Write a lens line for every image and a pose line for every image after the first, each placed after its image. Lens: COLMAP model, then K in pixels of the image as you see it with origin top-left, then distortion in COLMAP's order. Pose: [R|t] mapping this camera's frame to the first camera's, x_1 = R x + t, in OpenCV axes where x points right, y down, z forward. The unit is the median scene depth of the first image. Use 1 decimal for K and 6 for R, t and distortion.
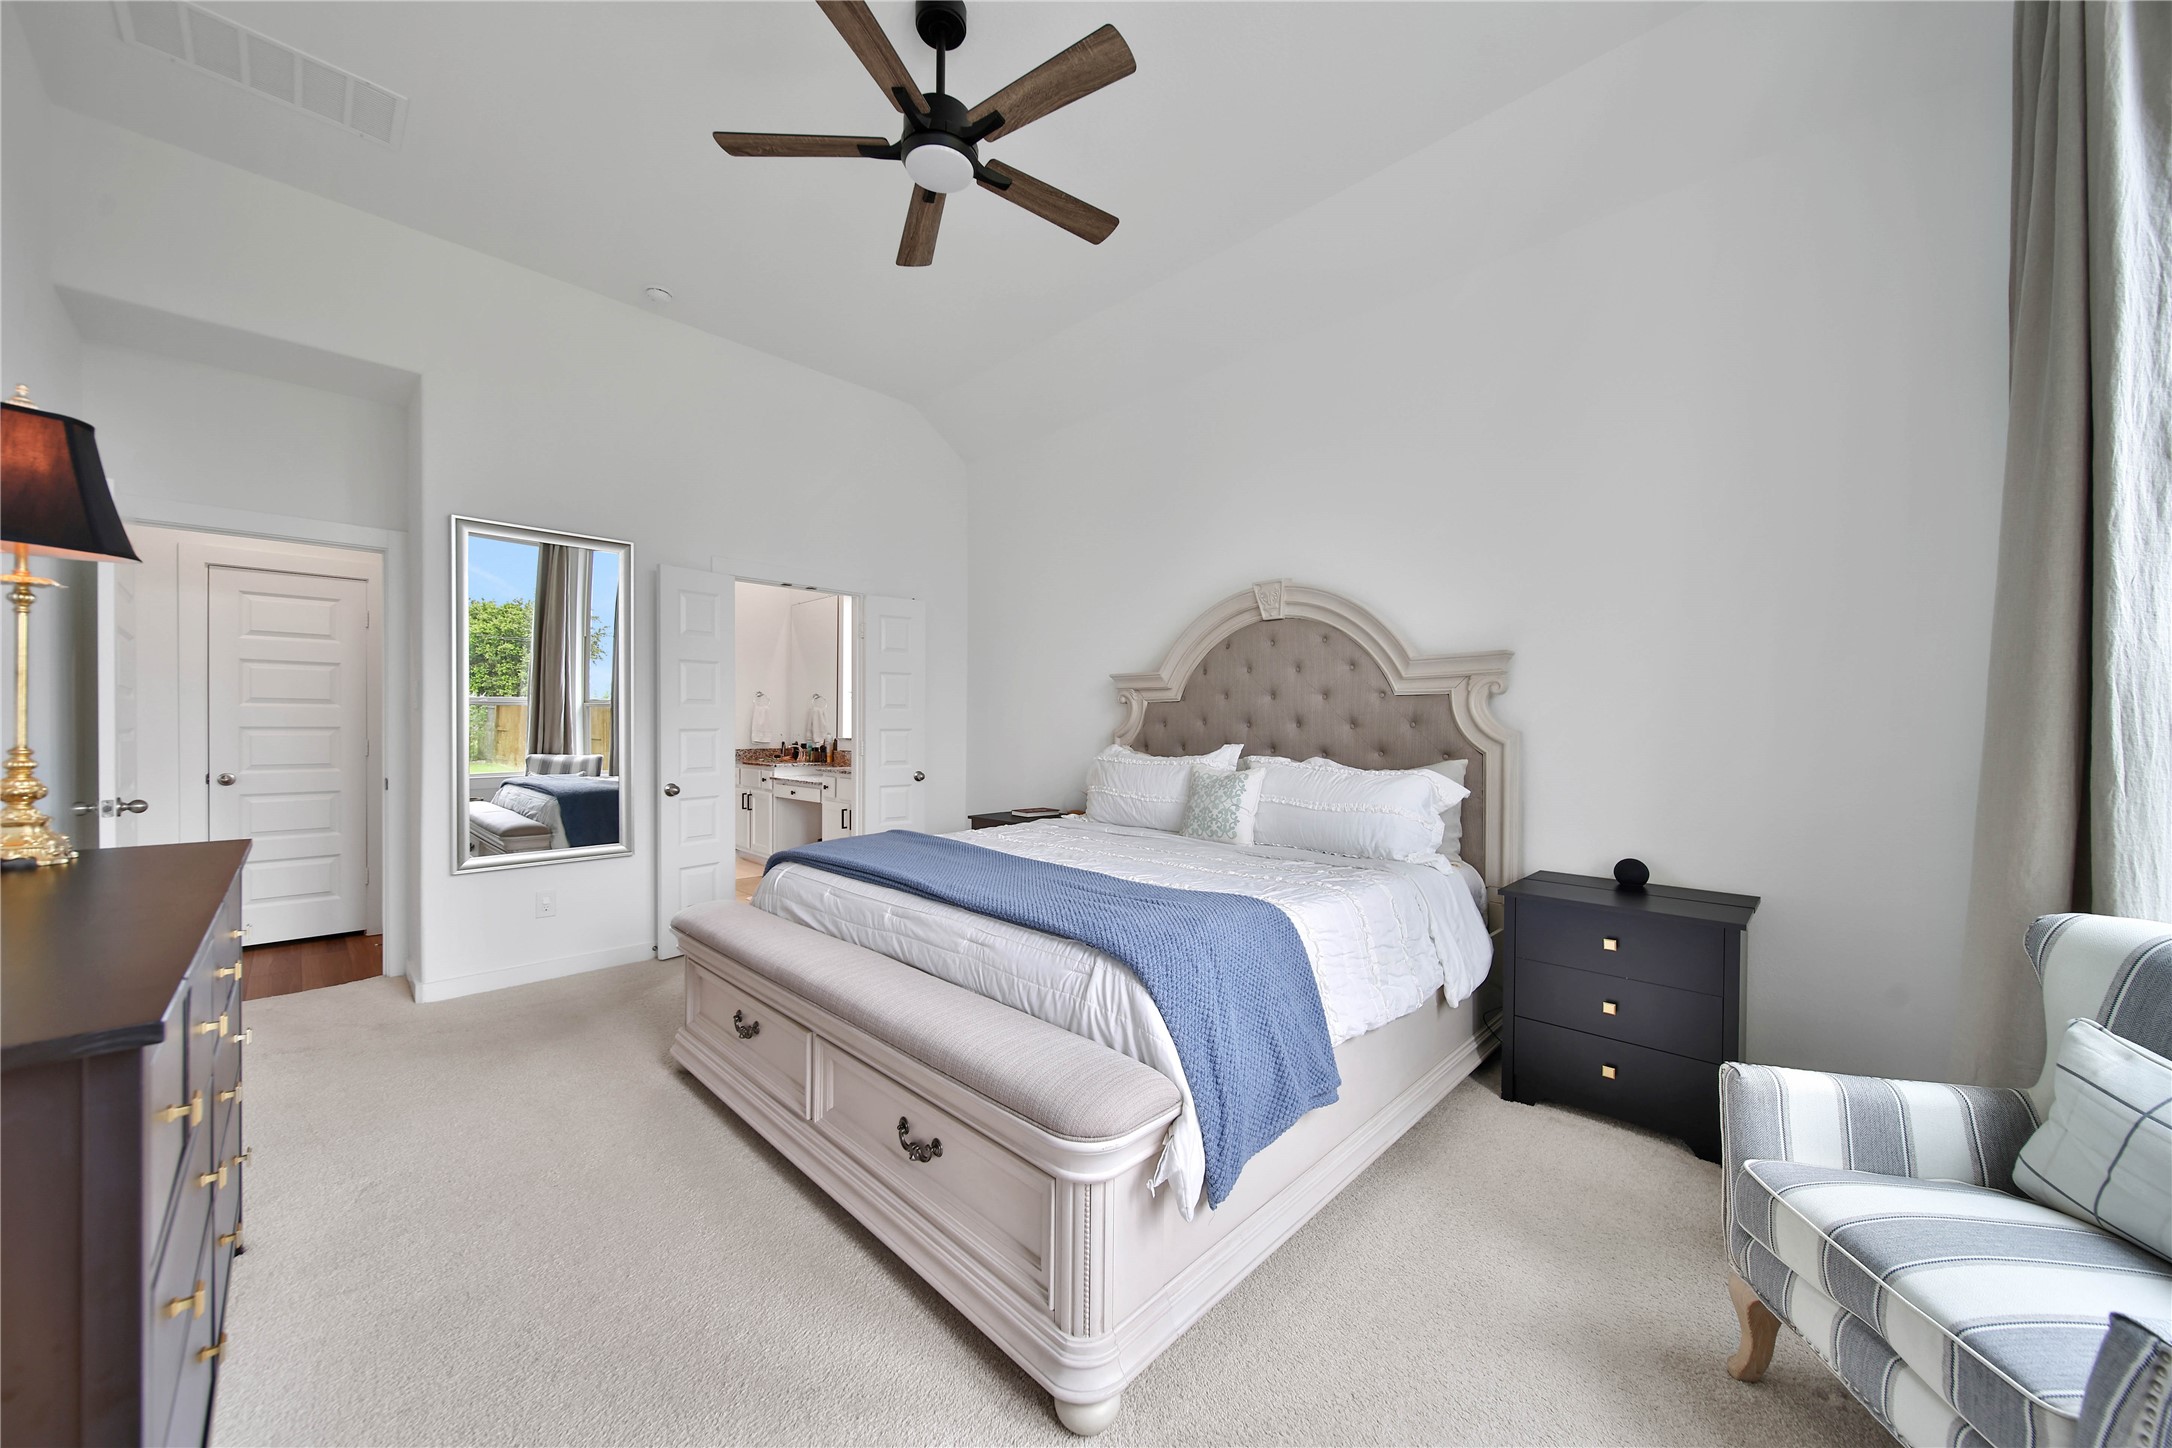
lens RADIAL K [[786.4, 0, 1074.7], [0, 786.4, 733.5], [0, 0, 1]] dist [0.000006, 0.000003]
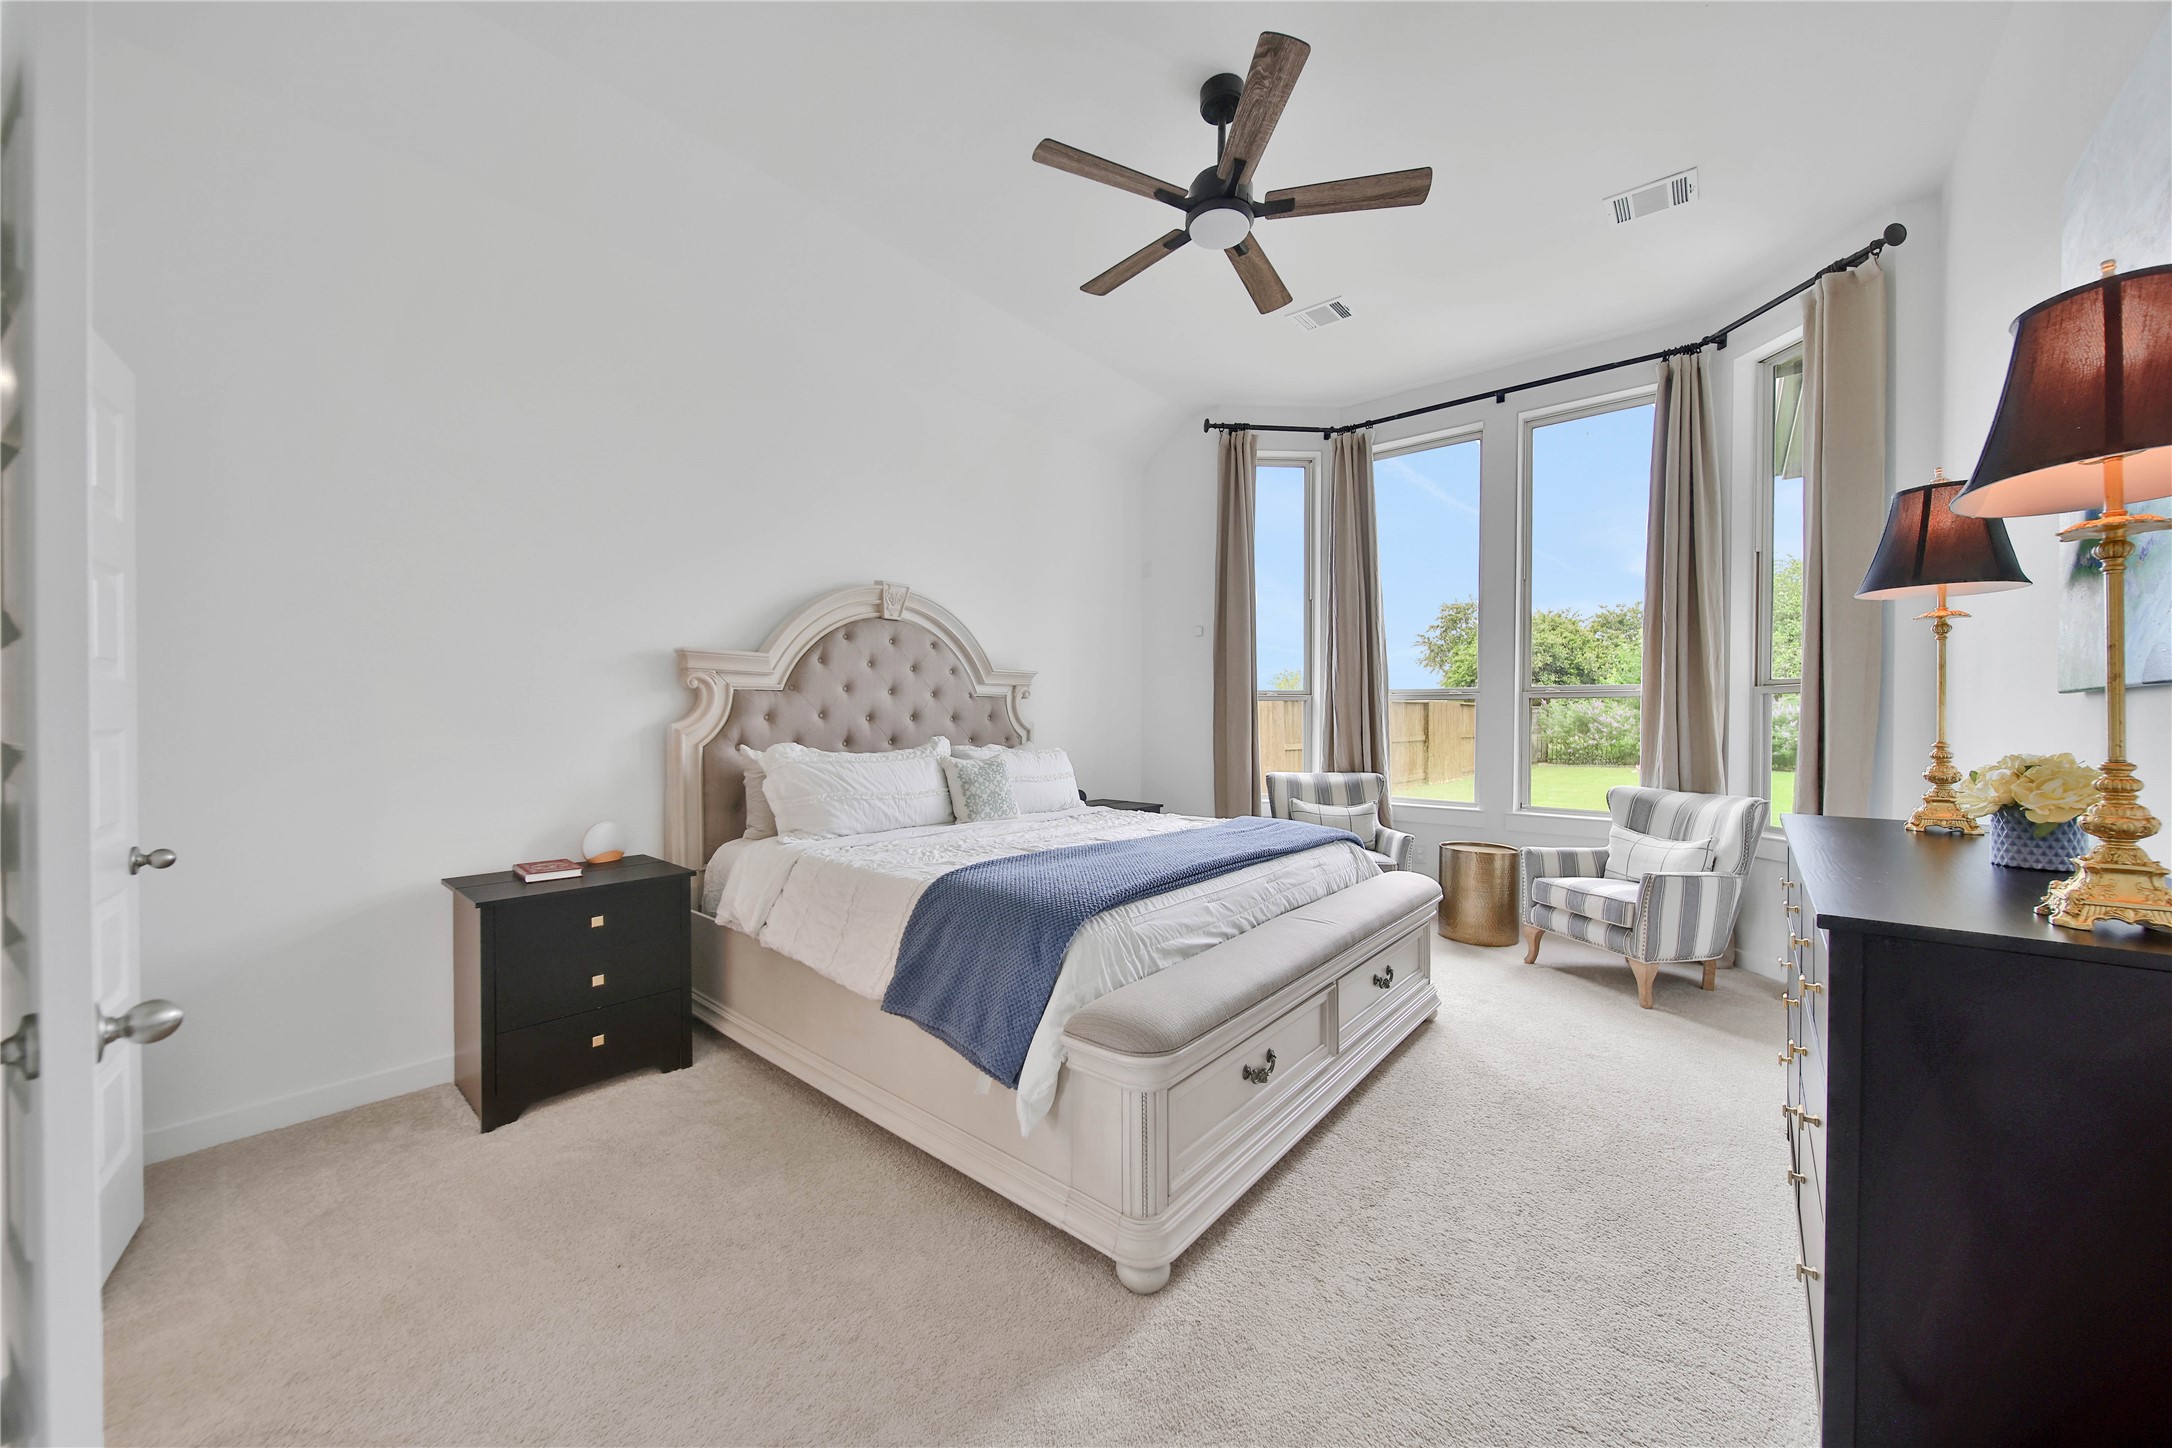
lens RADIAL K [[775.1, 0, 1075.8], [0, 775.1, 723.9], [0, 0, 1]] dist [0.002265, -0.001057]
pose [[-0.076323, -0.005801, 0.997066, -0.941789], [0.003135, 0.999977, 0.006058, -0.009587], [-0.997078, 0.003588, -0.076303, 0.956491]]
